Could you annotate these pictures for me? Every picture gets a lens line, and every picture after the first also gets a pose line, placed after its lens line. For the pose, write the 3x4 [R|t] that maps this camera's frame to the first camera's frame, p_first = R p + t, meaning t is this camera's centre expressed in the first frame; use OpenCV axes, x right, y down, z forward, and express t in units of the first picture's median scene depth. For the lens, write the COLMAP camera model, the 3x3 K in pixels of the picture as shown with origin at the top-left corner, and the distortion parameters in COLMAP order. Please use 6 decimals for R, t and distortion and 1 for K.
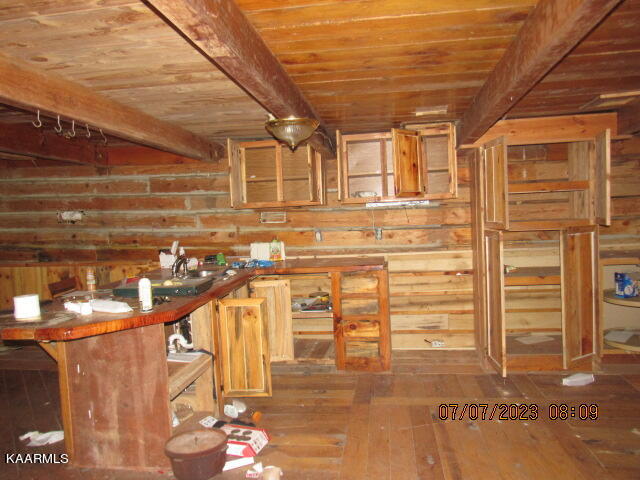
lens RADIAL K [[468.5, 0, 318.0], [0, 468.5, 243.5], [0, 0, 1]] dist [-0.003931, 0.001651]
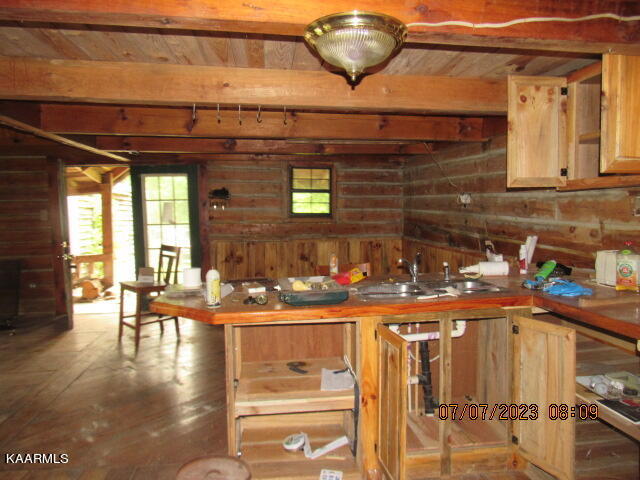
lens RADIAL K [[468.5, 0, 318.0], [0, 468.5, 243.5], [0, 0, 1]] dist [-0.003931, 0.001651]
pose [[0.281378, 0.098116, -0.954568, 0.282194], [-0.057514, 0.994695, 0.085287, -0.035668], [0.957872, 0.030903, 0.285529, 0.488554]]
